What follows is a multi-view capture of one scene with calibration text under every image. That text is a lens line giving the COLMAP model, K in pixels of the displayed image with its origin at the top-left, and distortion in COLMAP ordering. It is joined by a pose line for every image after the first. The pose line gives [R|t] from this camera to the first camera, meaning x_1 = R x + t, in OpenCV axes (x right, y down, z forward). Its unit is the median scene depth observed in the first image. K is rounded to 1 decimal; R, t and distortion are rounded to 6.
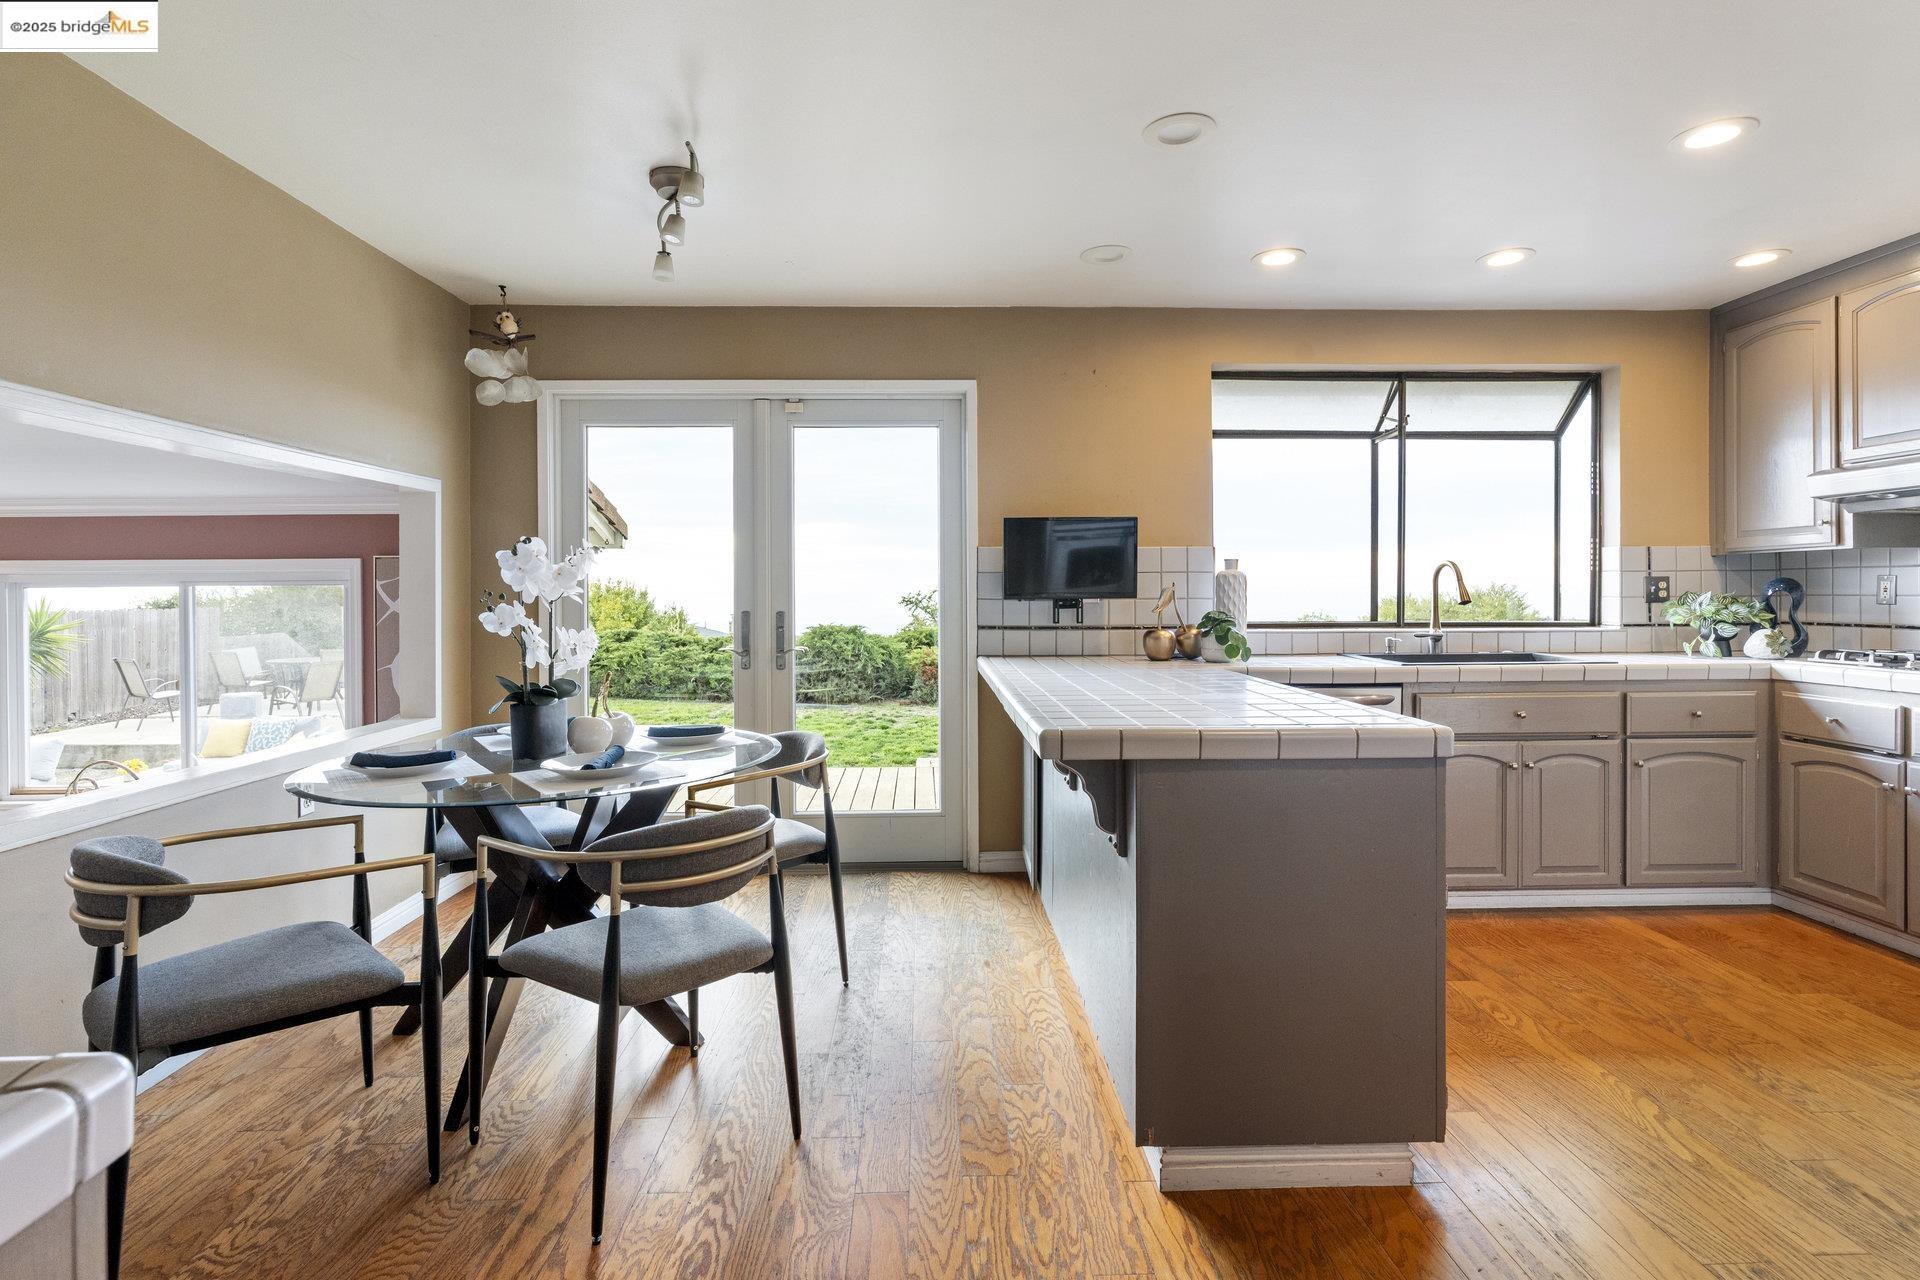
lens RADIAL K [[931.1, 0, 951.2], [0, 931.1, 602.1], [0, 0, 1]] dist [0.000412, 0.001353]
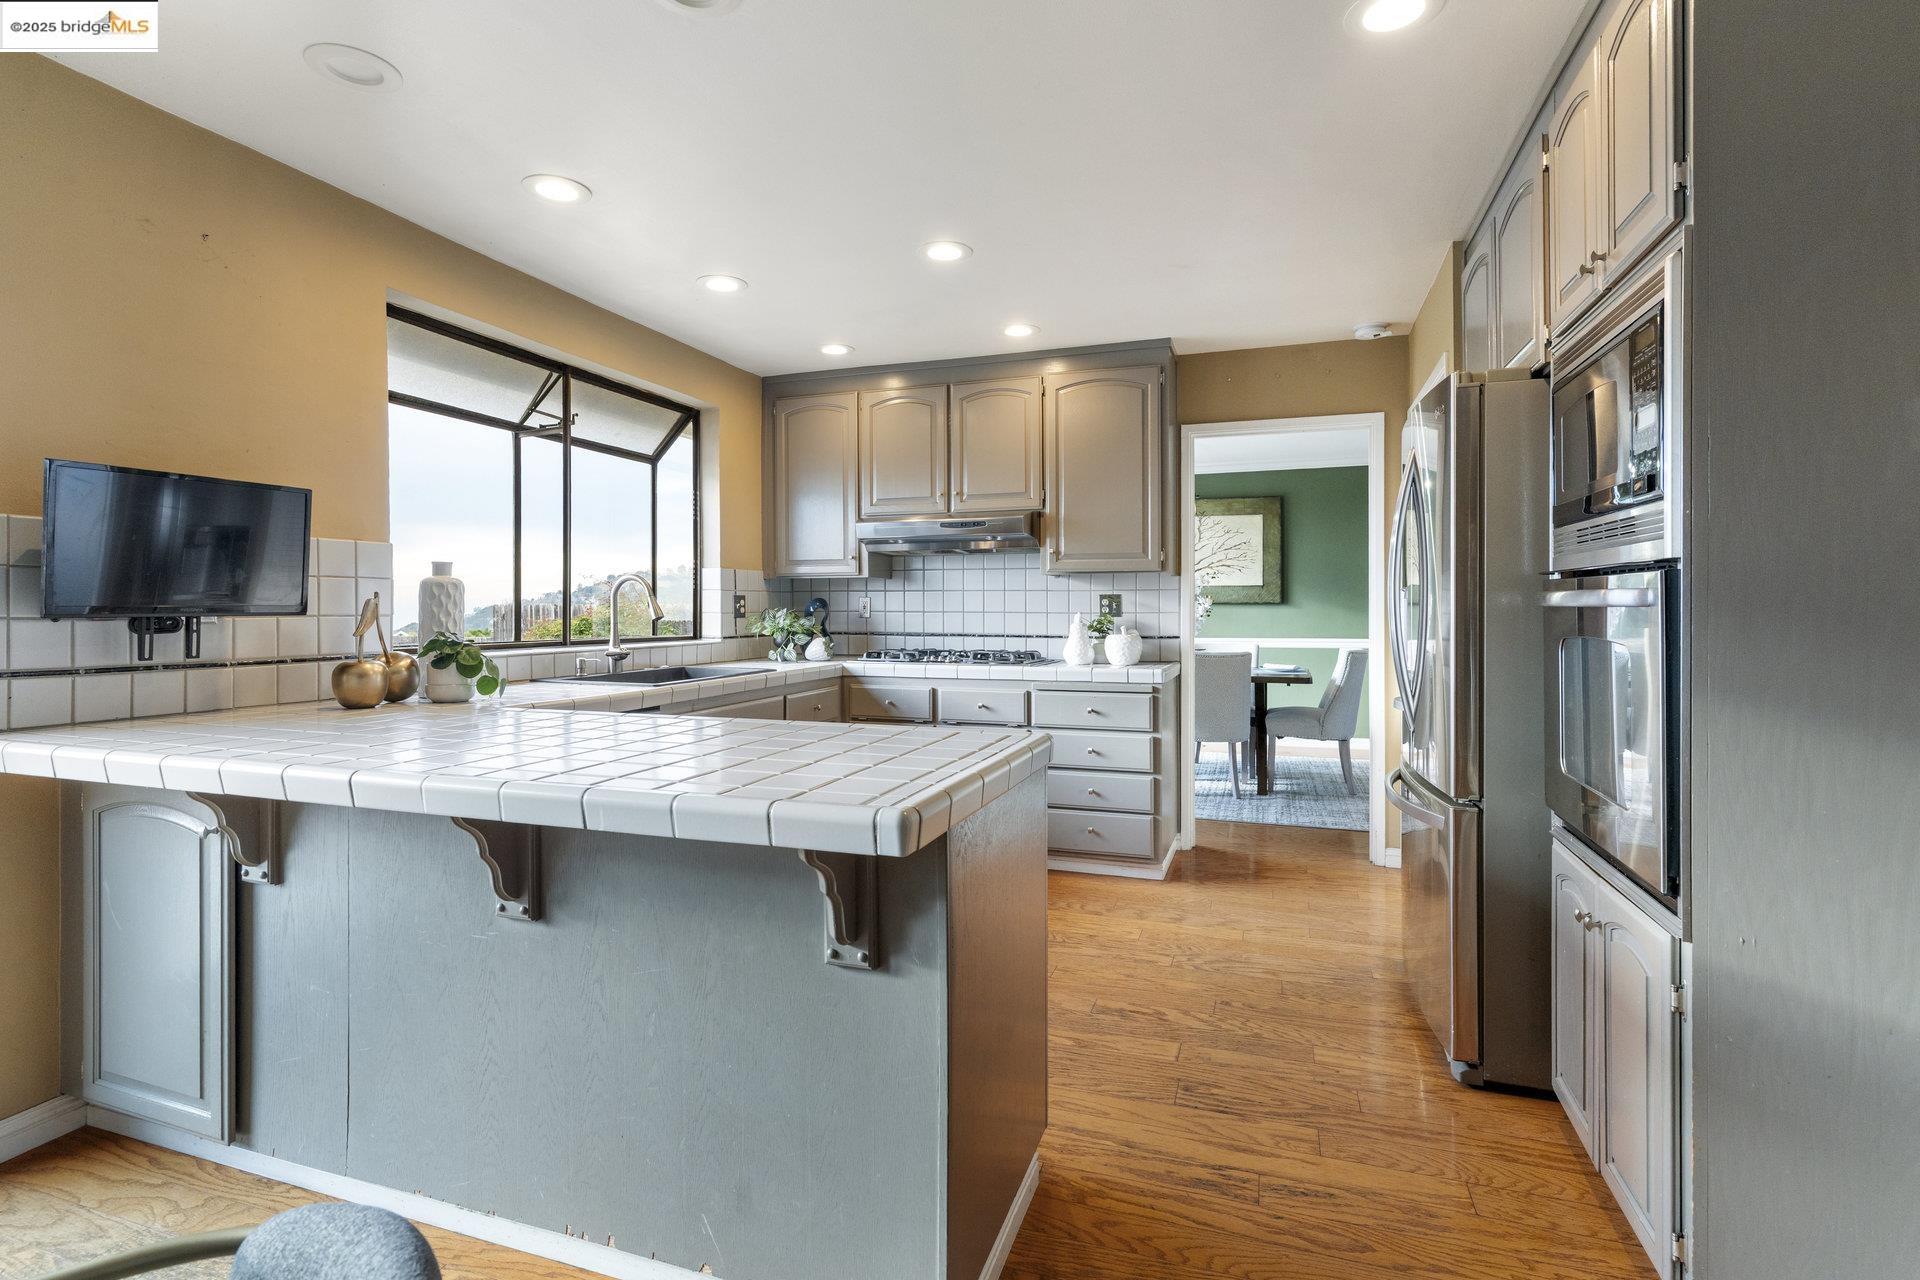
lens RADIAL K [[922.1, 0, 960.5], [0, 922.1, 615.0], [0, 0, 1]] dist [0.002459, 0.000048]
pose [[0.354159, -0.002313, 0.935182, -0.241100], [0.006938, 0.999976, -0.000155, -0.000634], [-0.935159, 0.006544, 0.354167, 0.353702]]
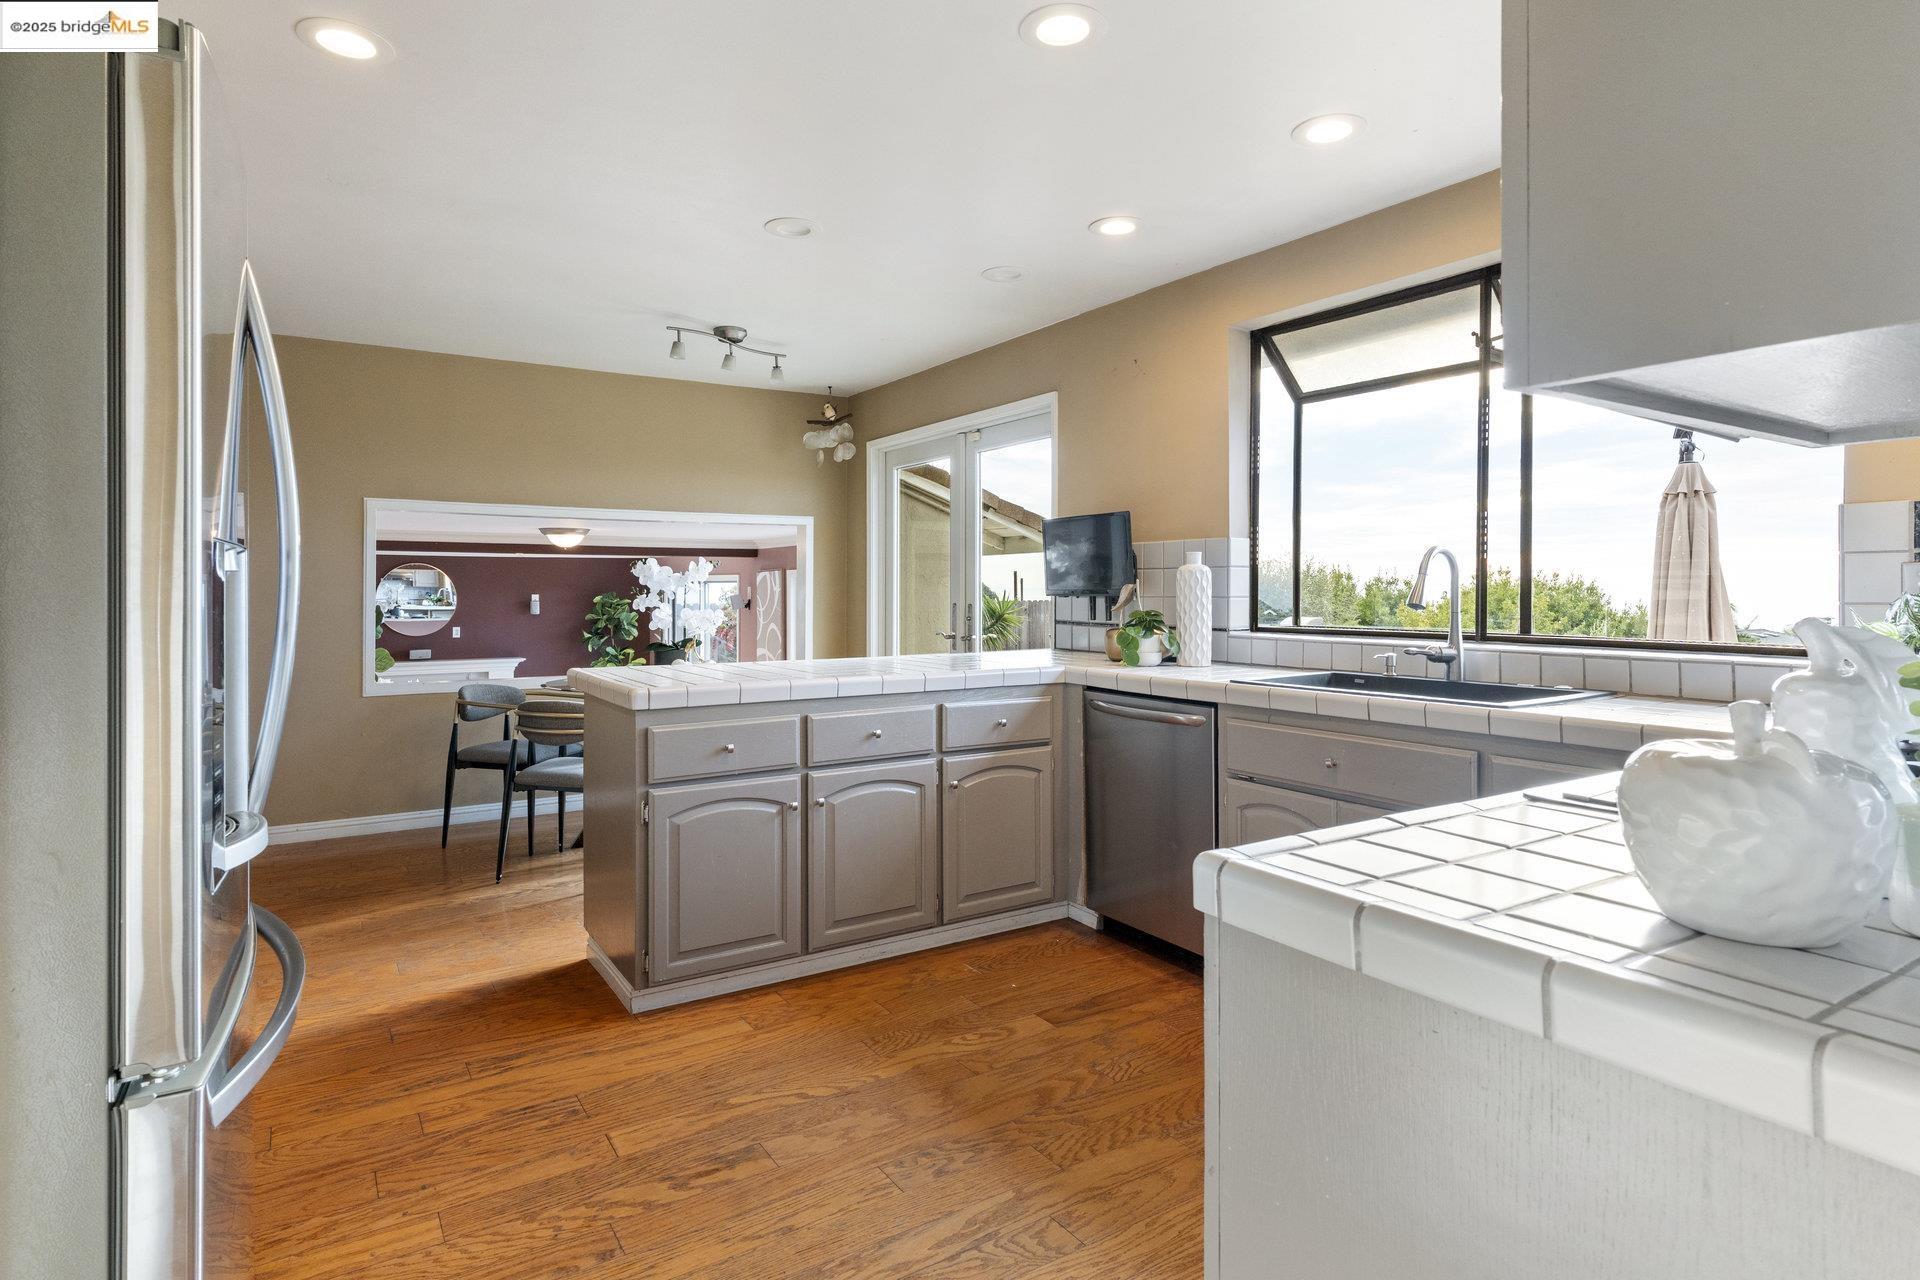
lens RADIAL K [[1017.3, 0, 955.6], [0, 1017.3, 585.9], [0, 0, 1]] dist [-0.003025, 0.000445]
pose [[0.514183, 0.002378, -0.857677, 1.014910], [-0.011358, 0.999927, -0.004037, -0.007971], [0.857605, 0.011817, 0.514173, 0.309457]]
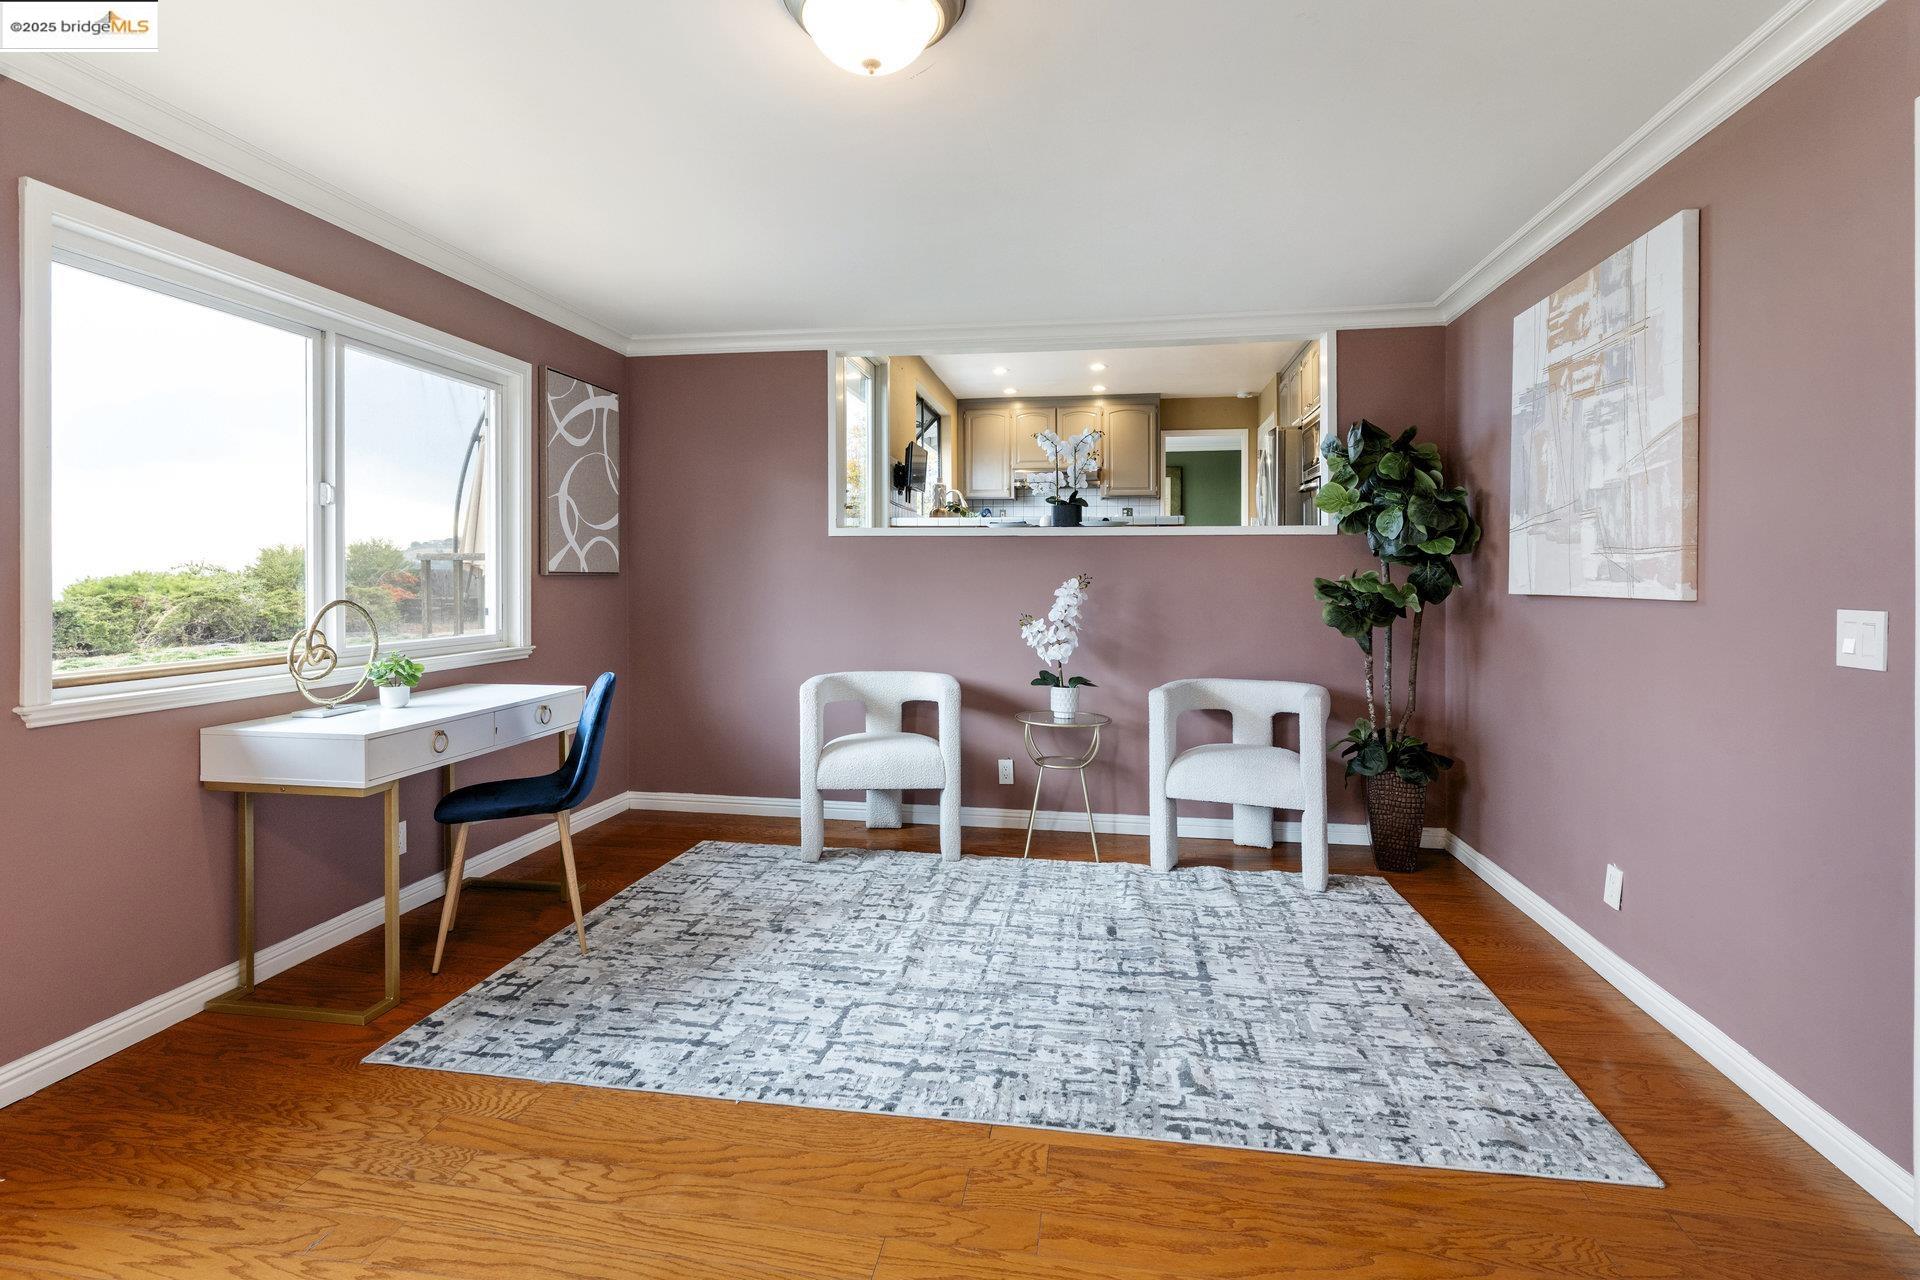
lens RADIAL K [[933.4, 0, 957.1], [0, 933.4, 573.4], [0, 0, 1]] dist [-0.000551, 0.000106]
pose [[0.195112, 0.014600, 0.980672, -1.720496], [0.002638, 0.999878, -0.015411, 0.199122], [-0.980778, 0.005594, 0.195049, 0.559697]]
